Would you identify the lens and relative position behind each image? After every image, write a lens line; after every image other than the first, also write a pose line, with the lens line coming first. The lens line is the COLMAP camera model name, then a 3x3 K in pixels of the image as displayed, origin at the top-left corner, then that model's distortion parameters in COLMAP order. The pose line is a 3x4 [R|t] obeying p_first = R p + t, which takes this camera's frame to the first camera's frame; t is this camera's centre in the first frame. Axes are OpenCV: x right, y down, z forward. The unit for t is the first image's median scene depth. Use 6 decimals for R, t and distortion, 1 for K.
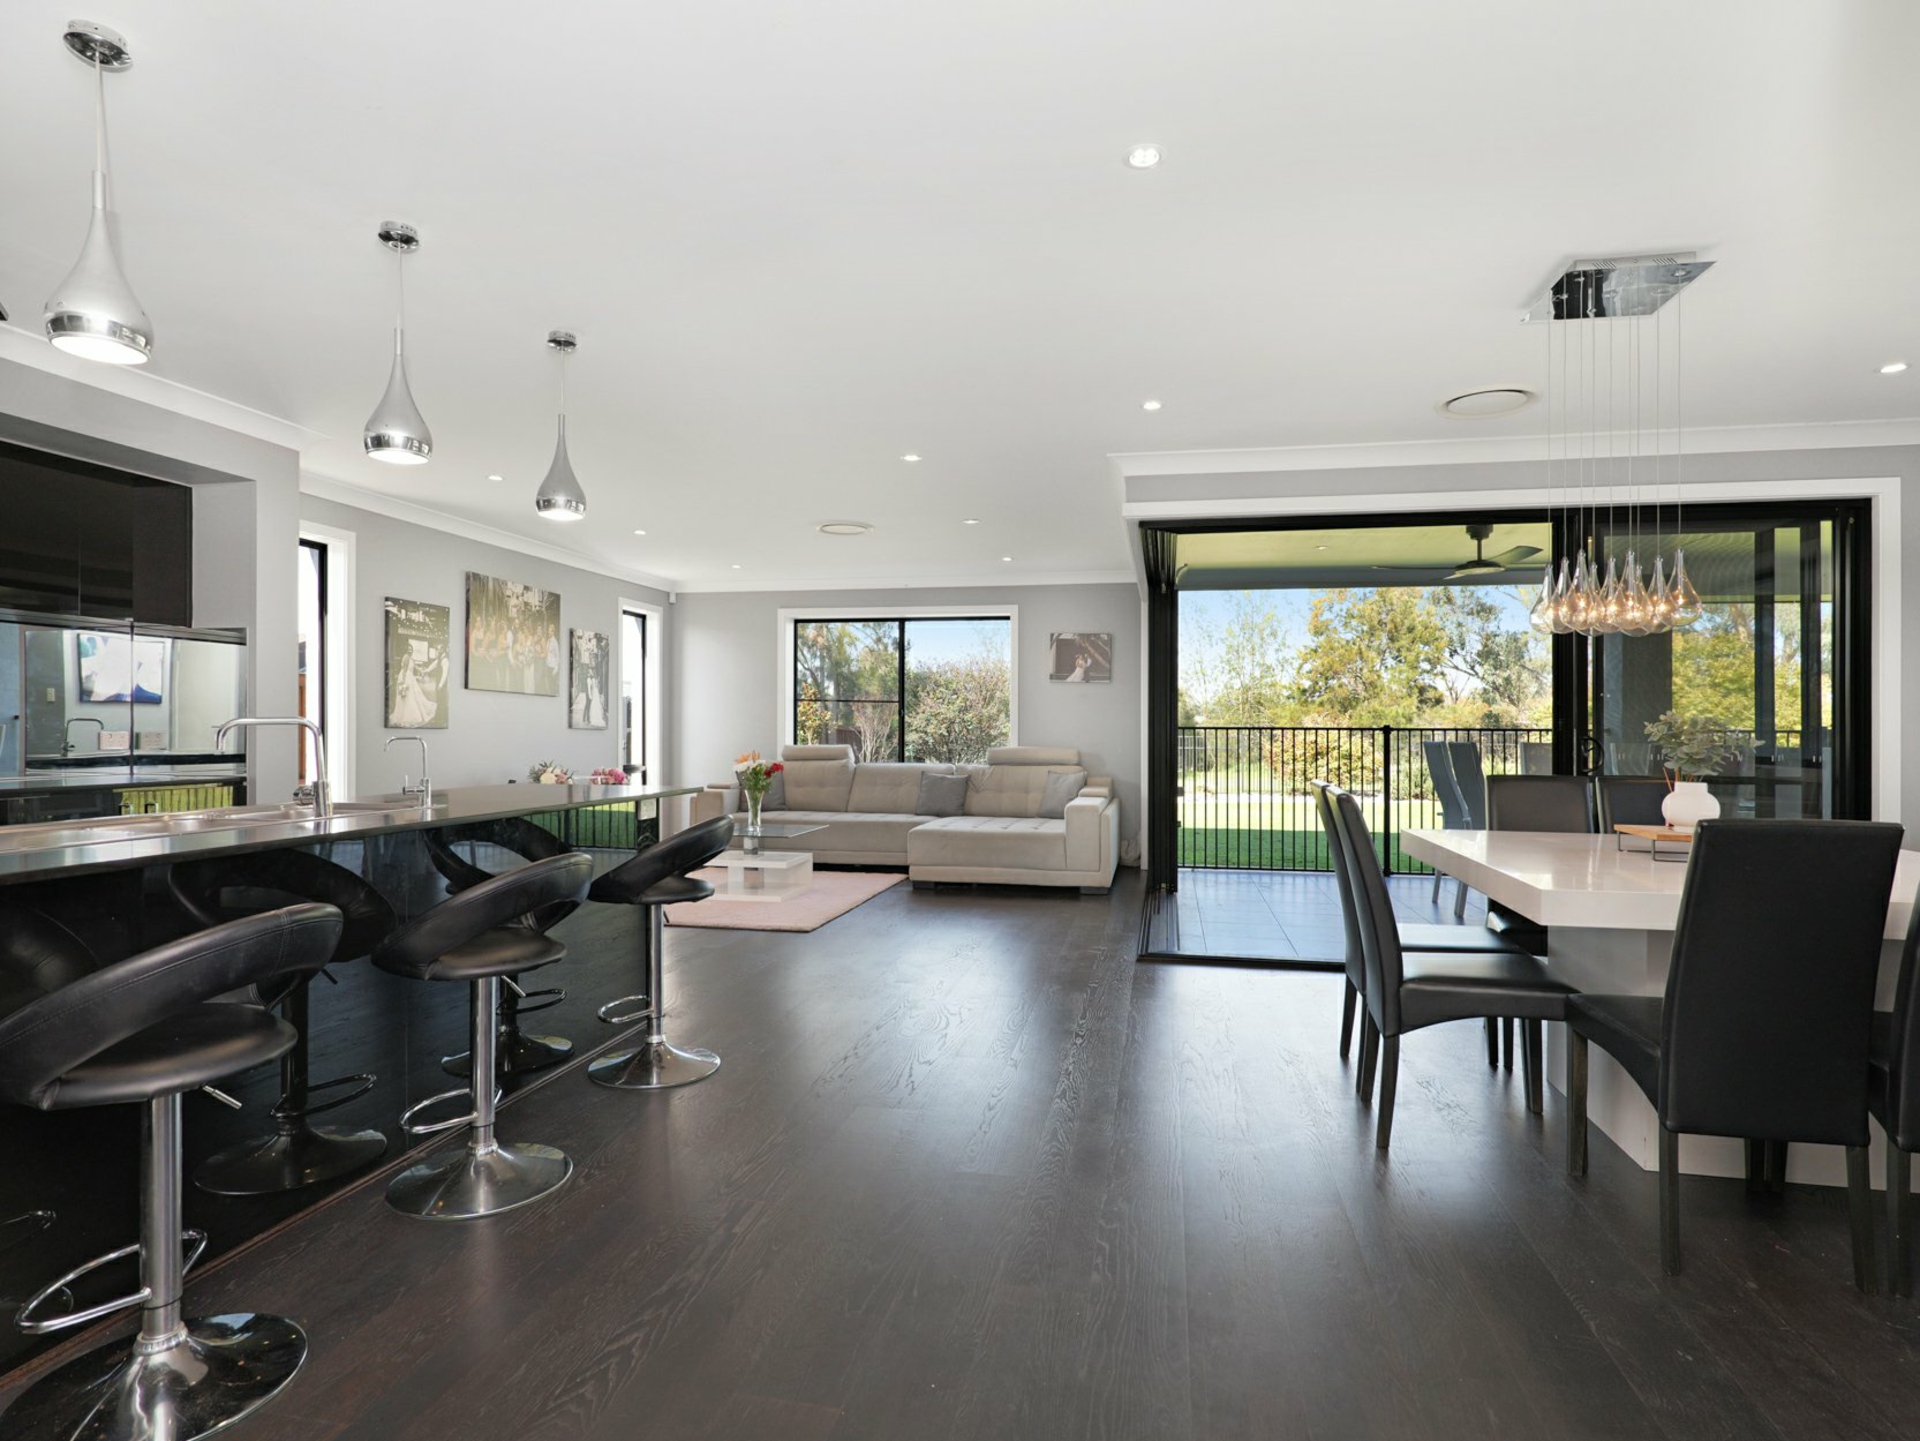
lens RADIAL K [[1040.7, 0, 965.0], [0, 1040.7, 709.5], [0, 0, 1]] dist [-0.010679, 0.000653]
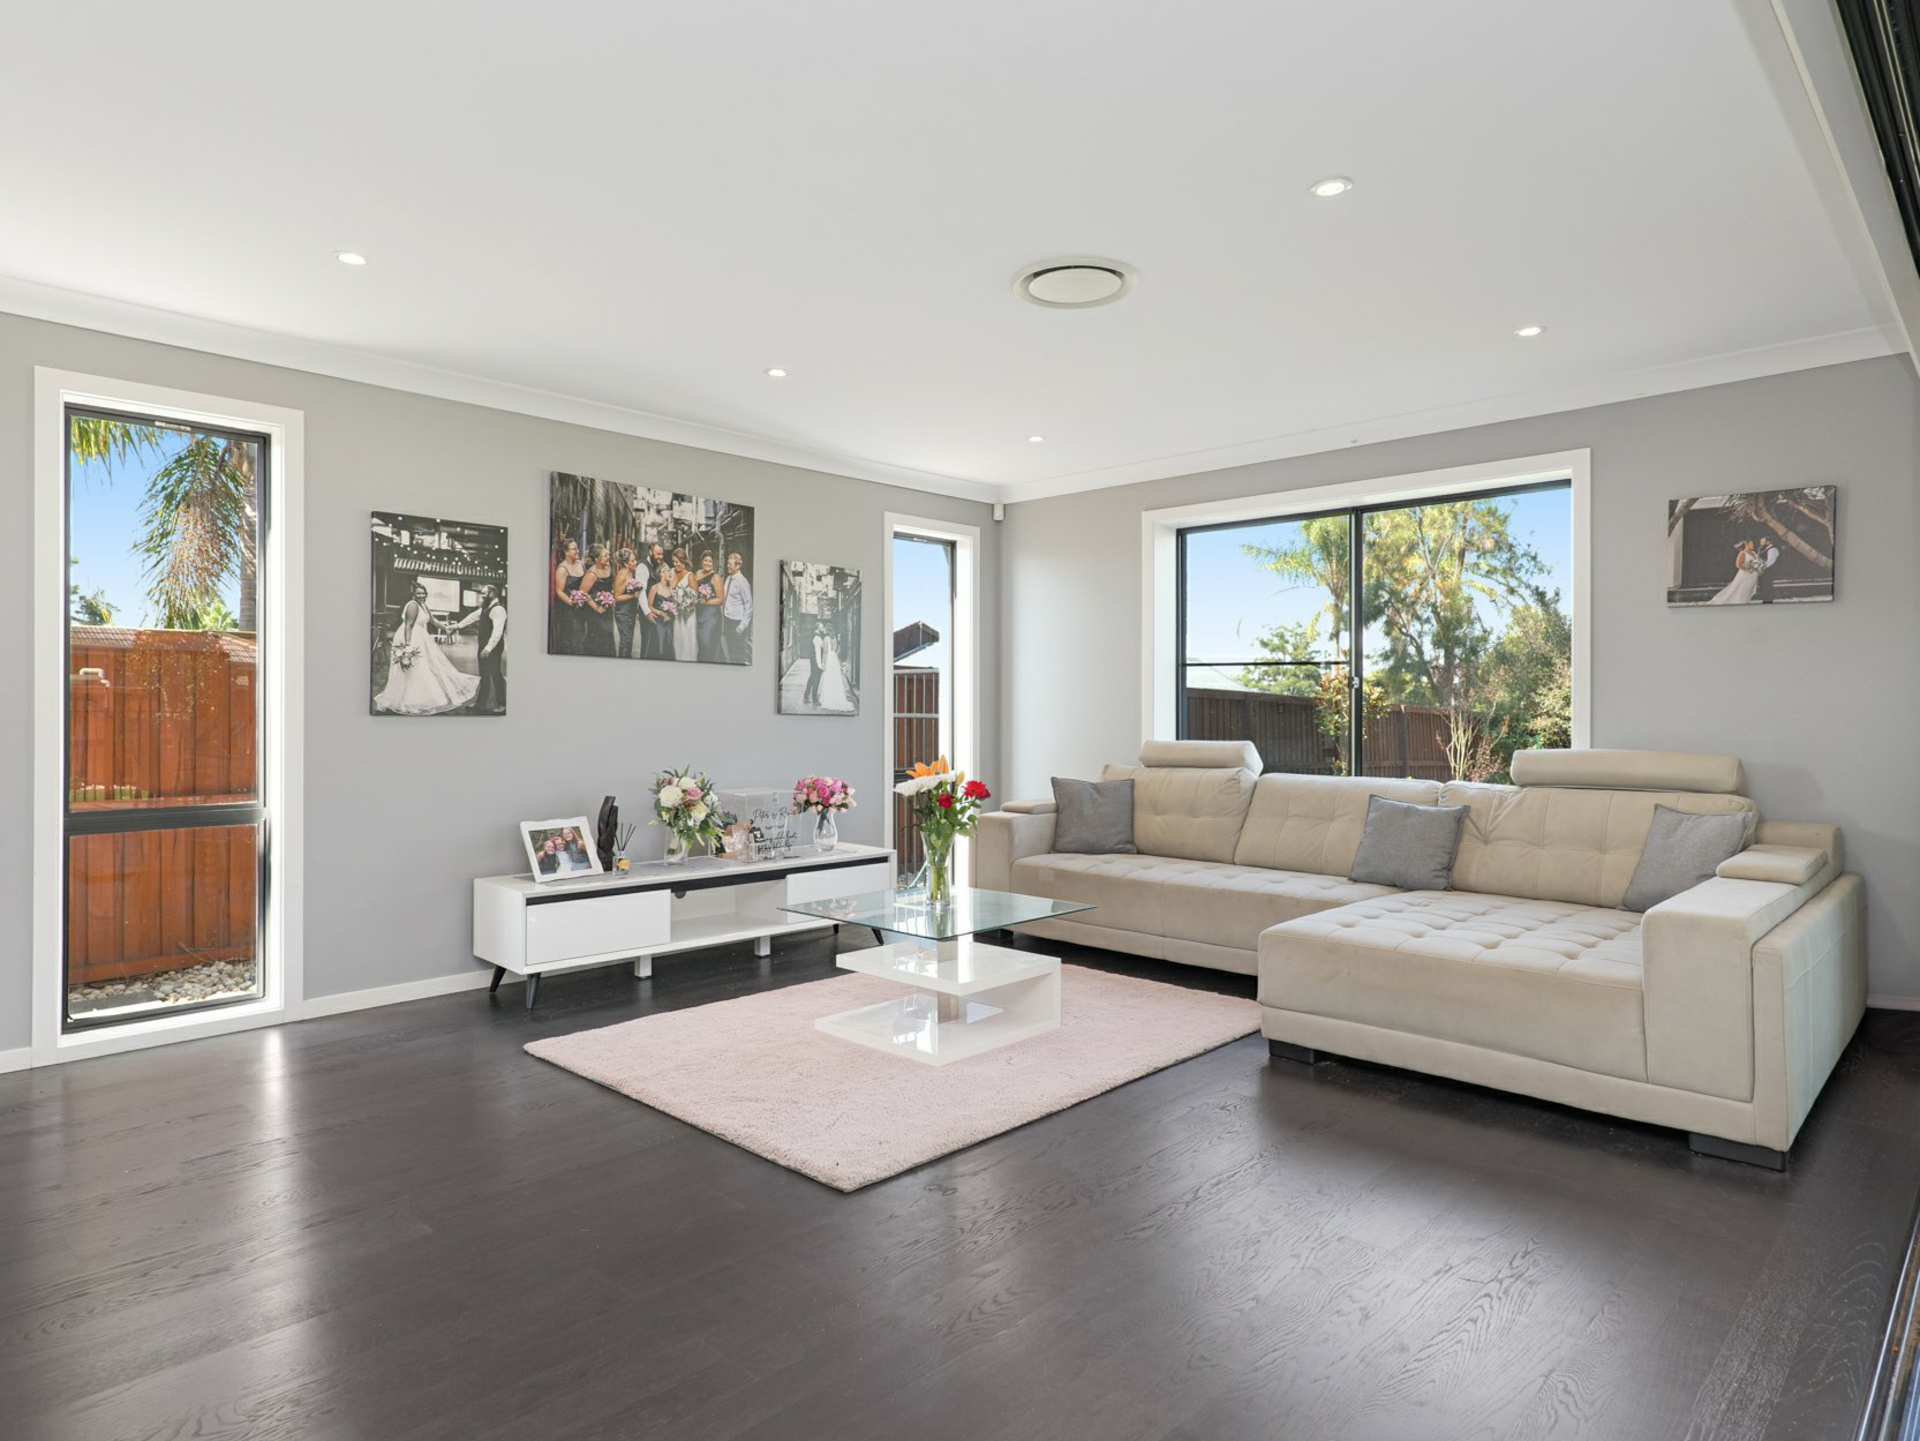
lens RADIAL K [[1150.0, 0, 951.7], [0, 1150.0, 709.9], [0, 0, 1]] dist [0.004892, 0.001520]
pose [[0.843851, -0.005575, -0.536549, 0.091439], [0.014818, 0.999807, 0.012917, 0.007553], [0.536374, -0.018850, 0.843770, 0.424038]]
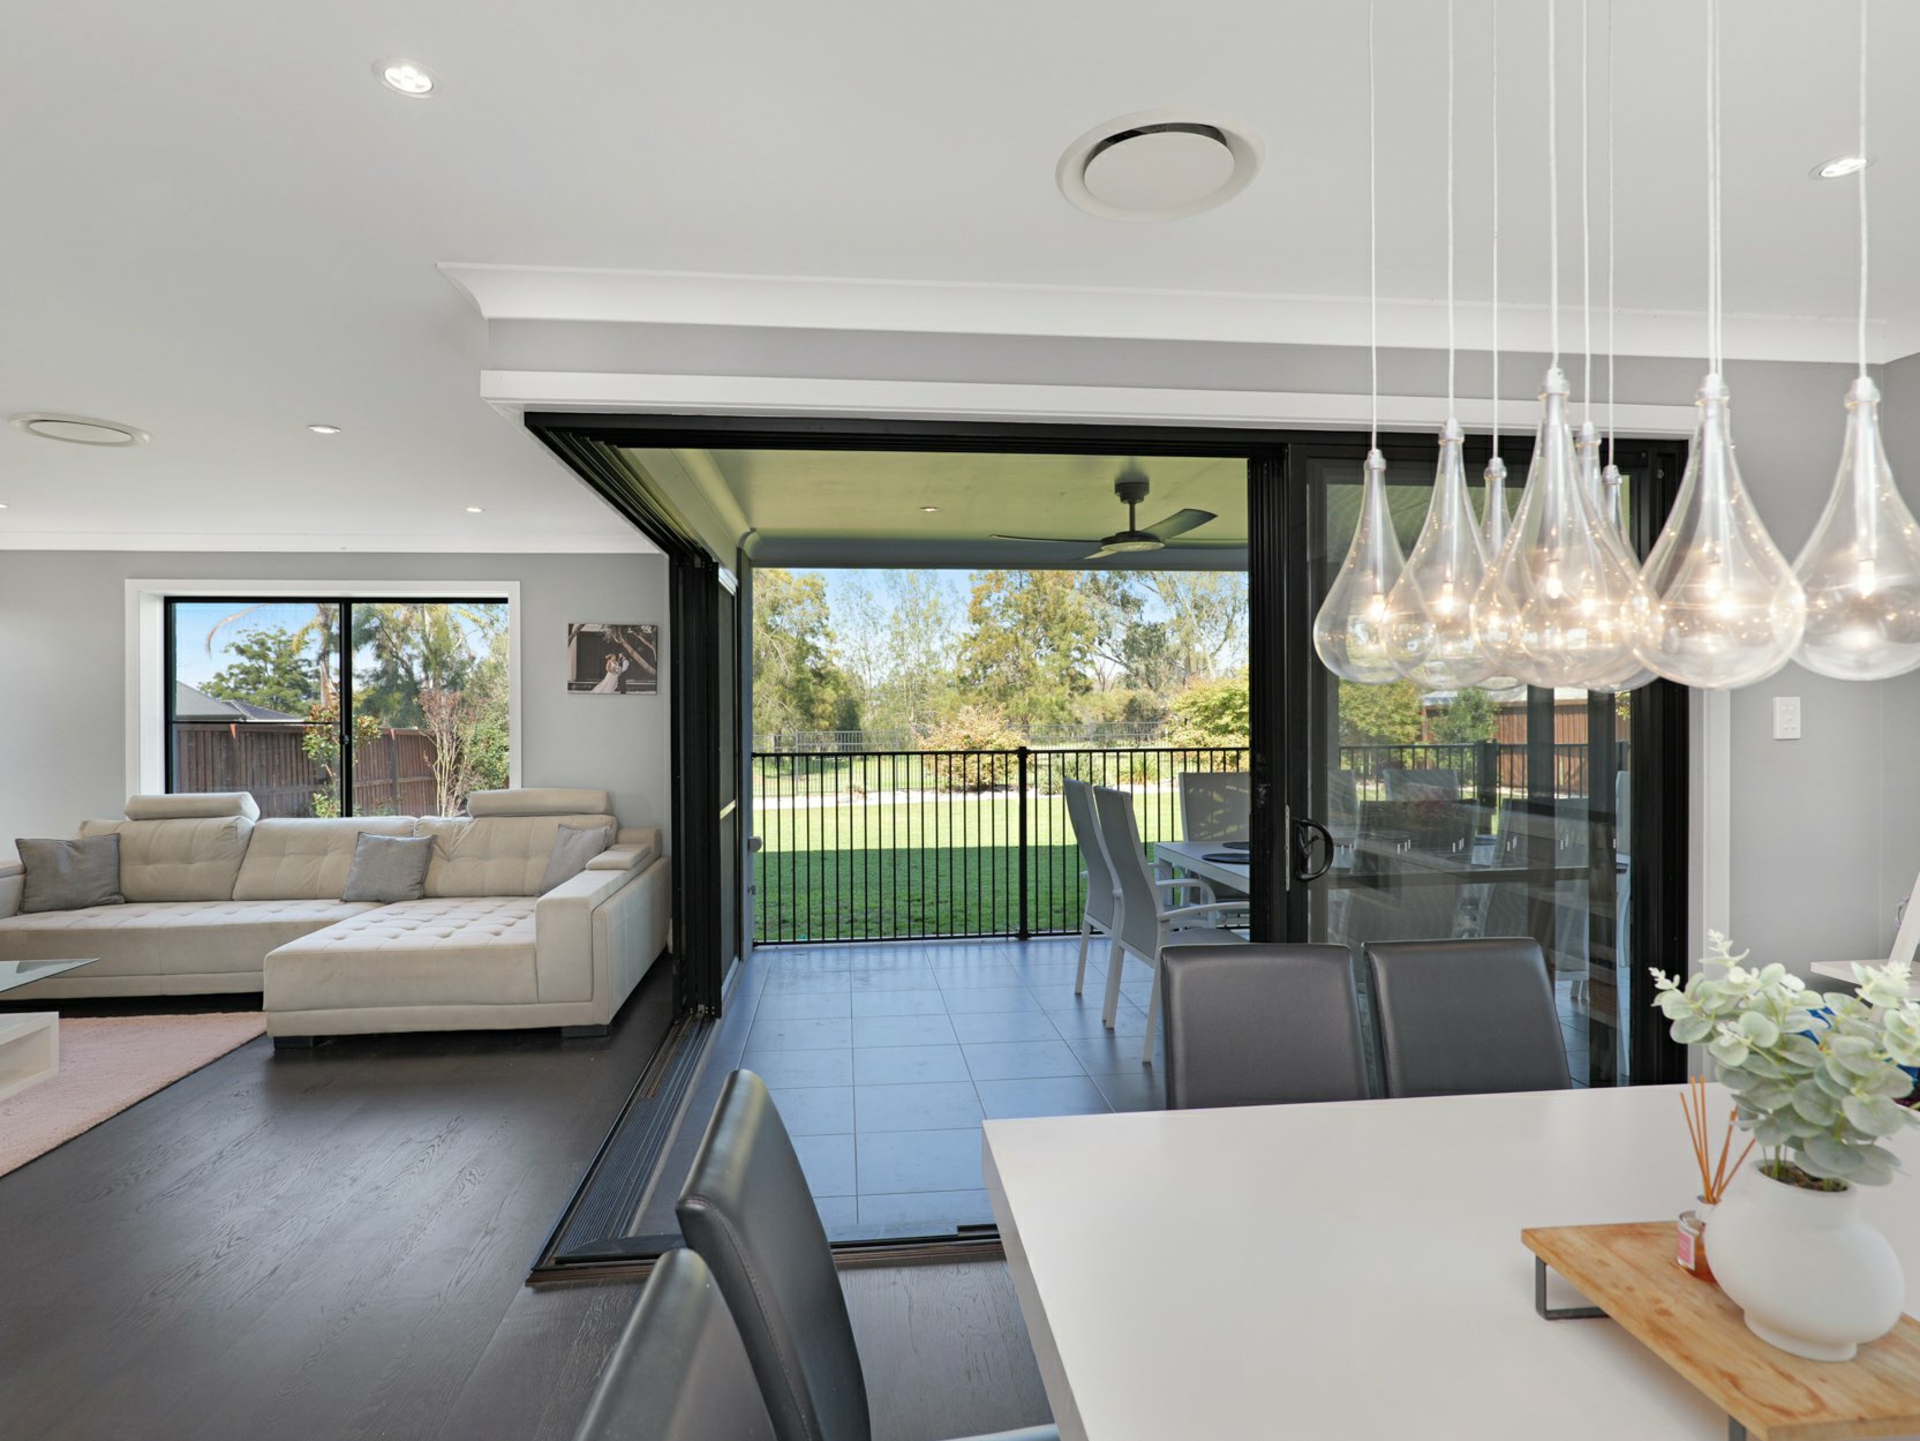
lens RADIAL K [[1040.7, 0, 965.0], [0, 1040.7, 709.5], [0, 0, 1]] dist [-0.010679, 0.000653]
pose [[0.952551, -0.012362, 0.304127, 0.128335], [0.007873, 0.999841, 0.015980, -0.025932], [-0.304276, -0.012827, 0.952497, 0.270943]]
